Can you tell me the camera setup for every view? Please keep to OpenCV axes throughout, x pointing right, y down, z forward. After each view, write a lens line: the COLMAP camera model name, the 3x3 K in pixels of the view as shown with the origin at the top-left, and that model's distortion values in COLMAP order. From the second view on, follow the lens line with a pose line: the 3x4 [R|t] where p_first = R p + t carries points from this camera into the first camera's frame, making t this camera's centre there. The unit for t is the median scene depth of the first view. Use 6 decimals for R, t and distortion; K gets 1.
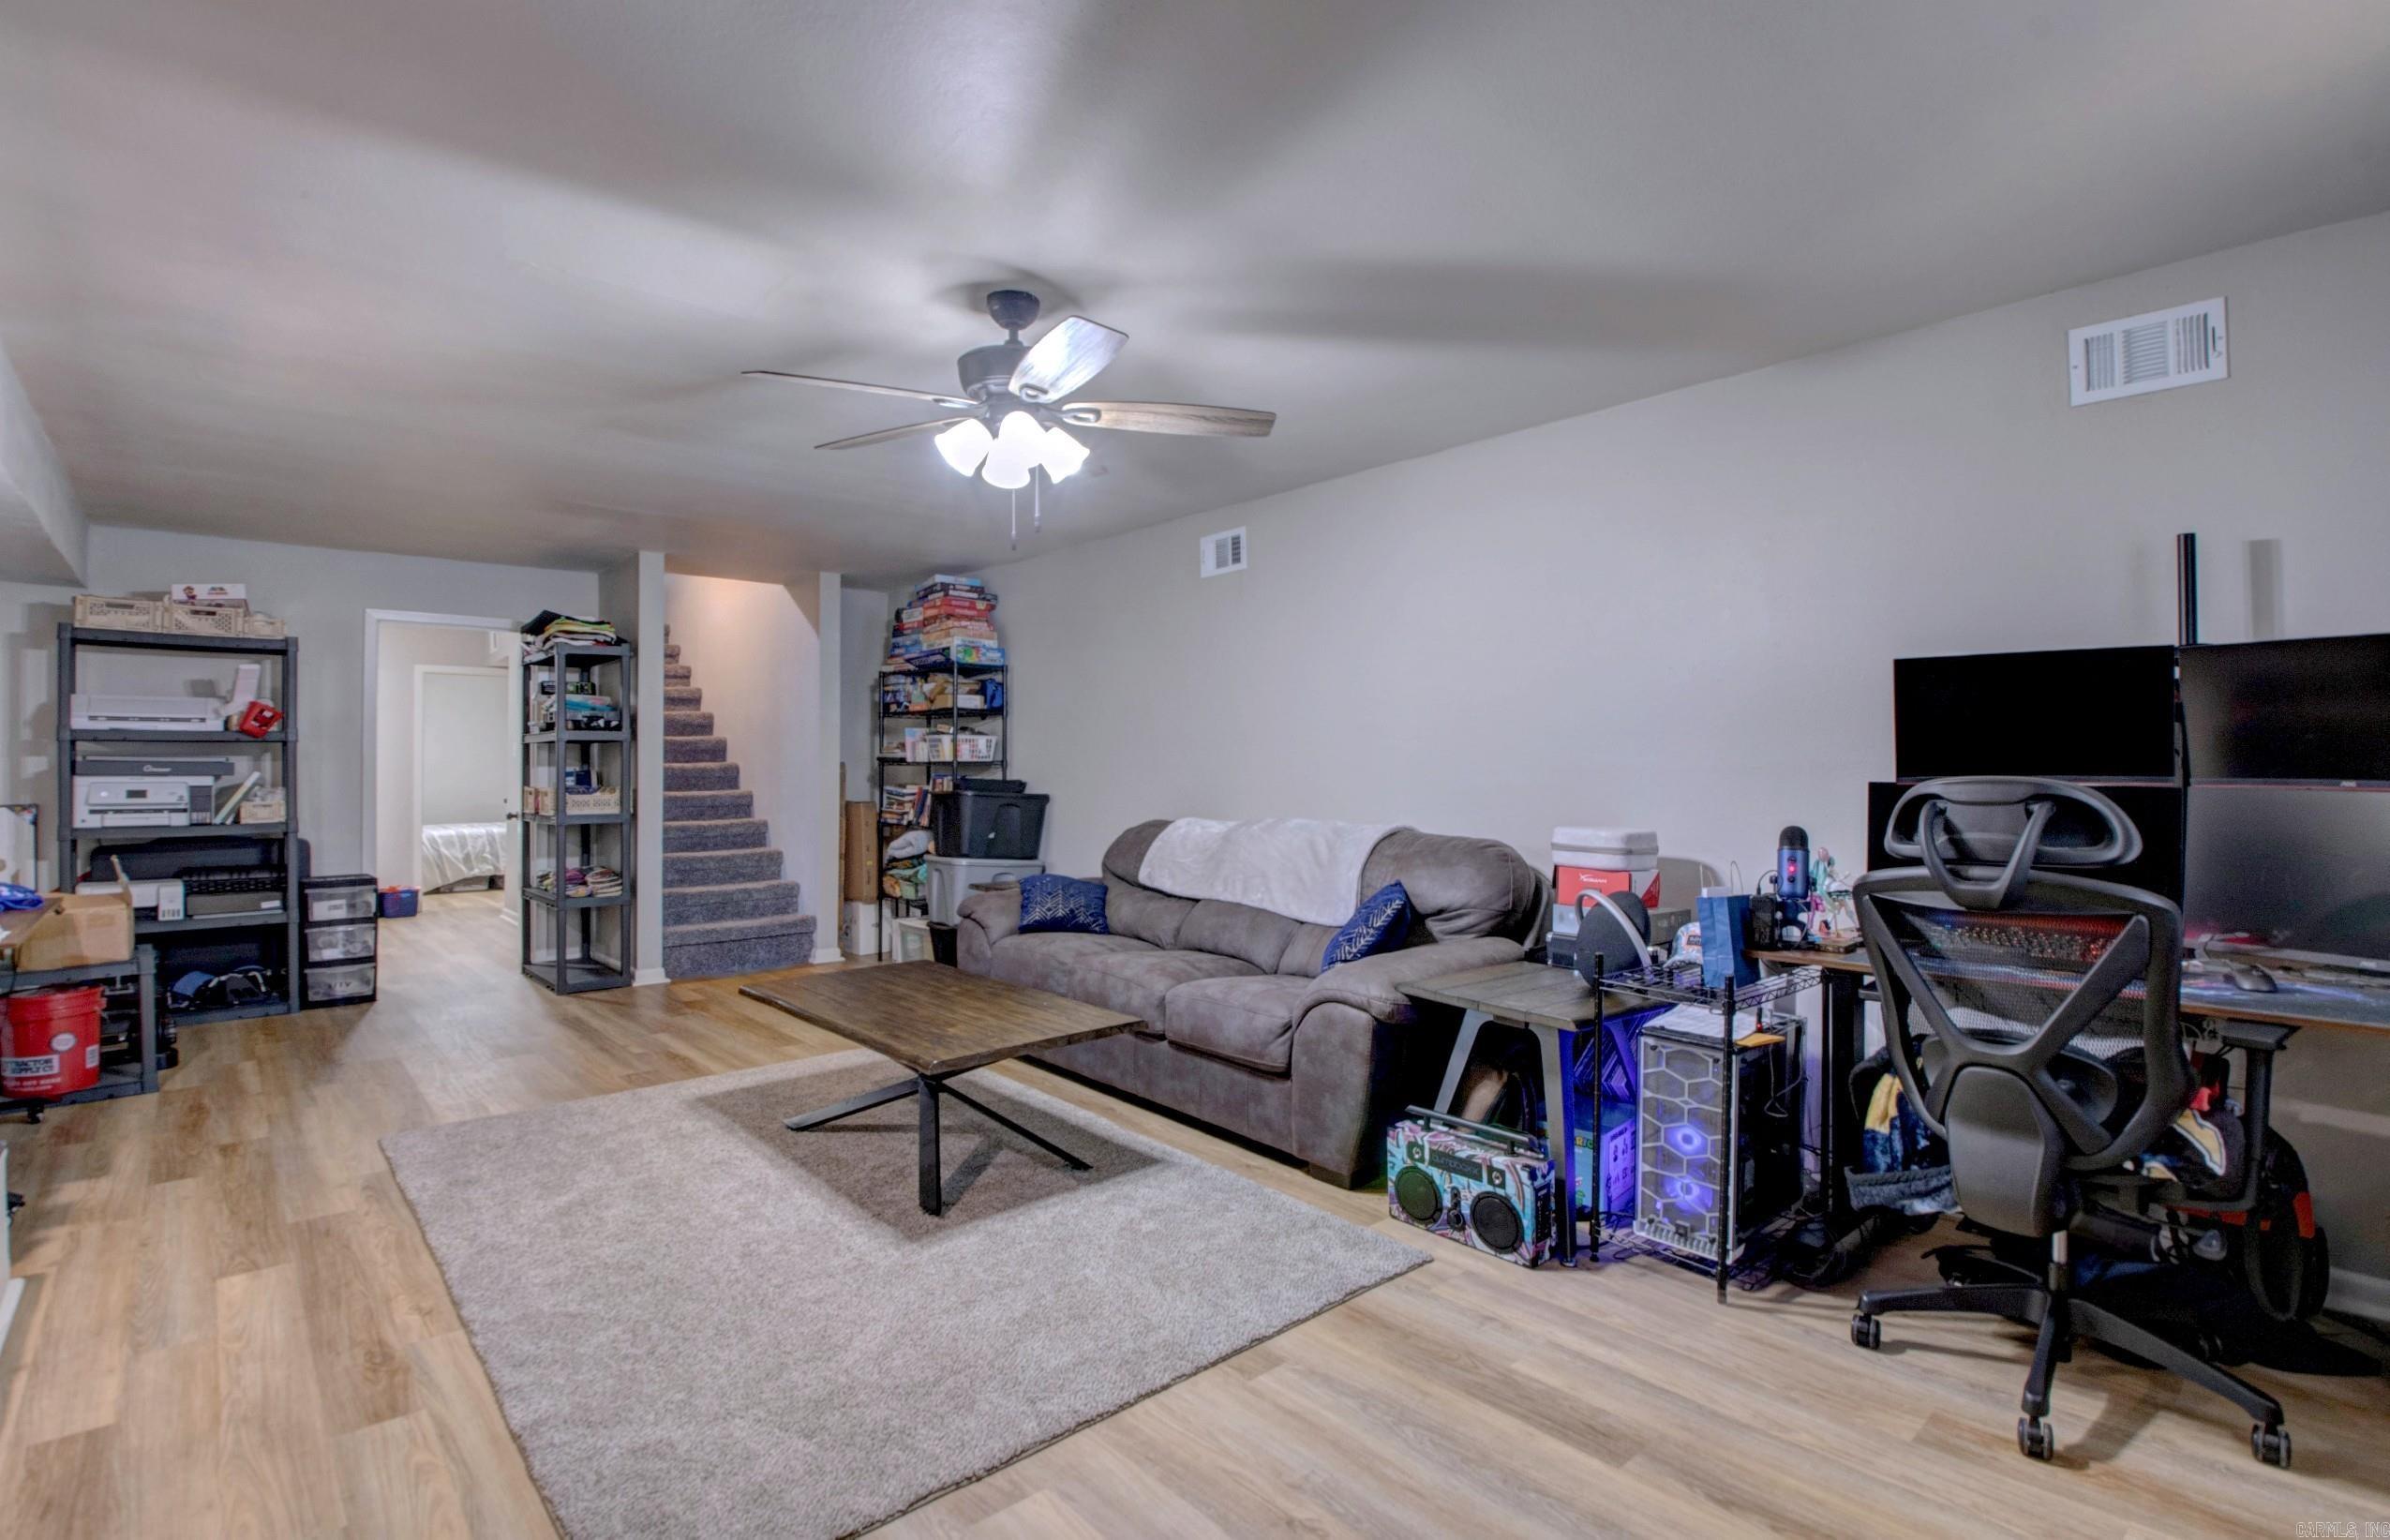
lens RADIAL K [[1112.4, 0, 1175.8], [0, 1112.4, 762.4], [0, 0, 1]] dist [0.017123, -0.018089]
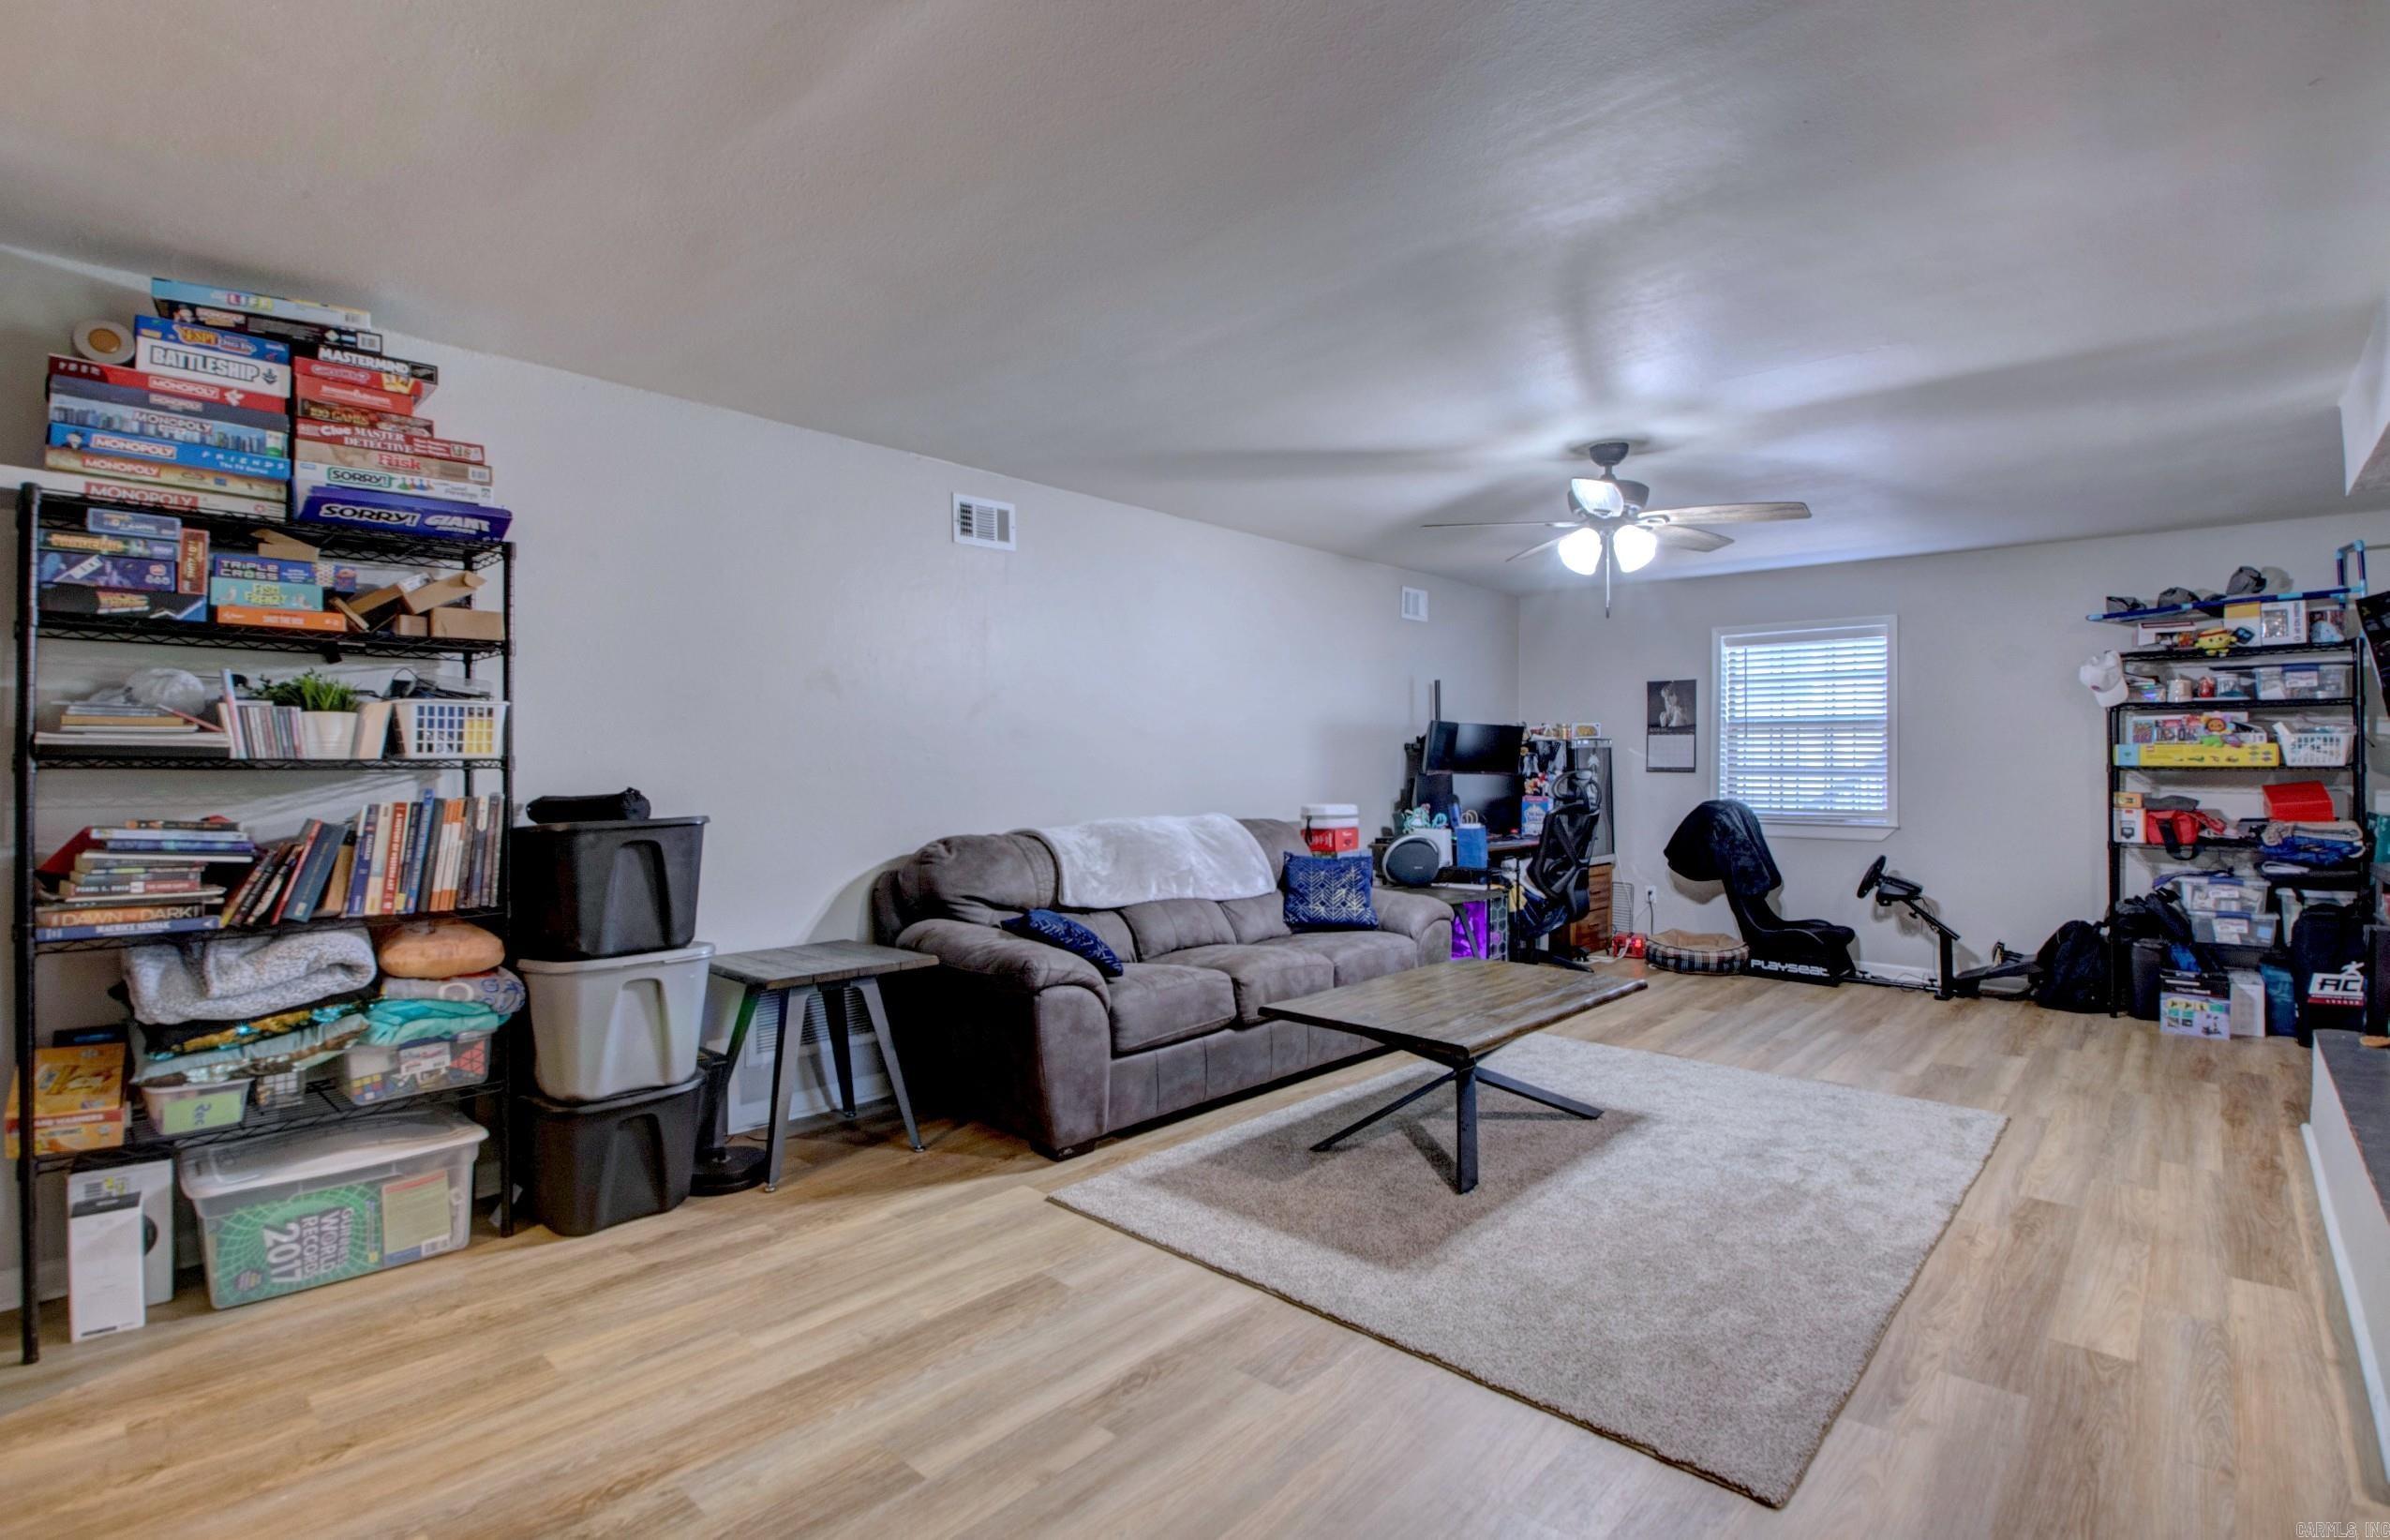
lens RADIAL K [[1131.1, 0, 1164.7], [0, 1131.1, 753.5], [0, 0, 1]] dist [-0.000996, -0.012623]
pose [[-0.104665, 0.009677, 0.994460, -1.240781], [-0.002900, 0.999945, -0.010035, 0.001961], [-0.994503, -0.003934, -0.104631, 1.386325]]
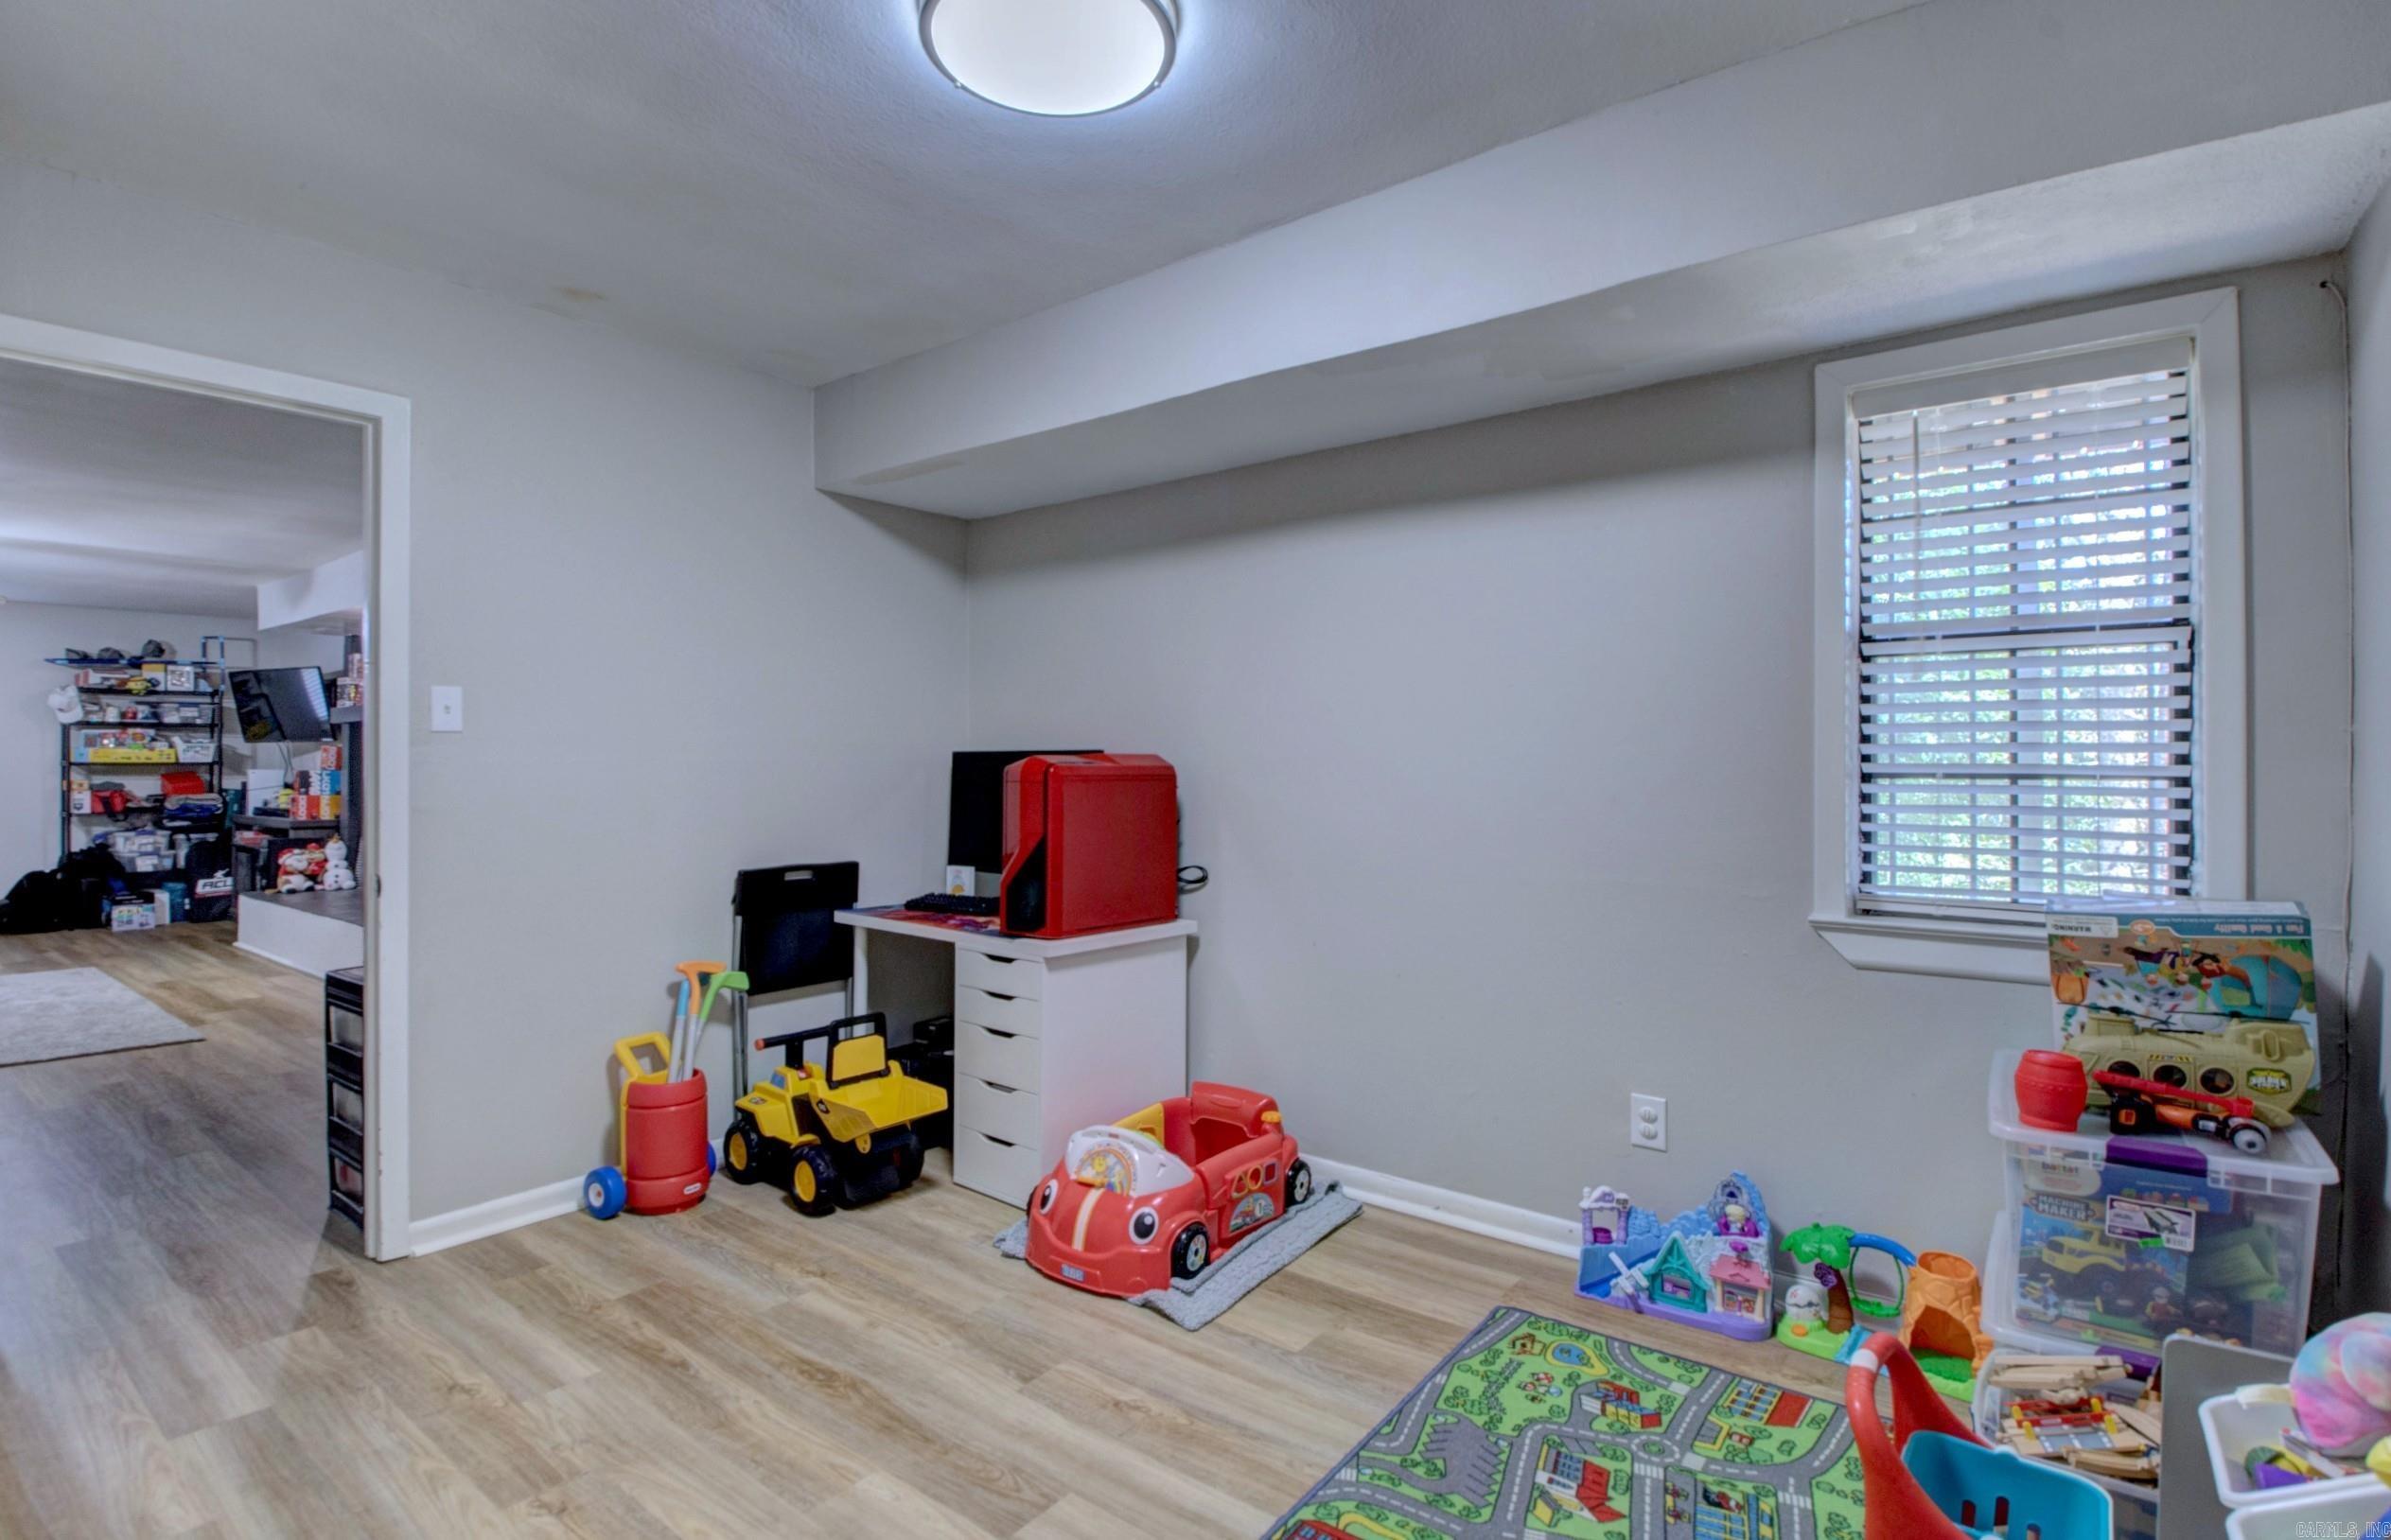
lens RADIAL K [[1132.9, 0, 1184.3], [0, 1132.9, 757.7], [0, 0, 1]] dist [0.030272, -0.034046]
pose [[-0.981611, 0.002353, -0.190877, -1.642887], [0.003477, 0.999979, -0.005557, 0.010683], [0.190860, -0.006119, -0.981598, 2.648075]]
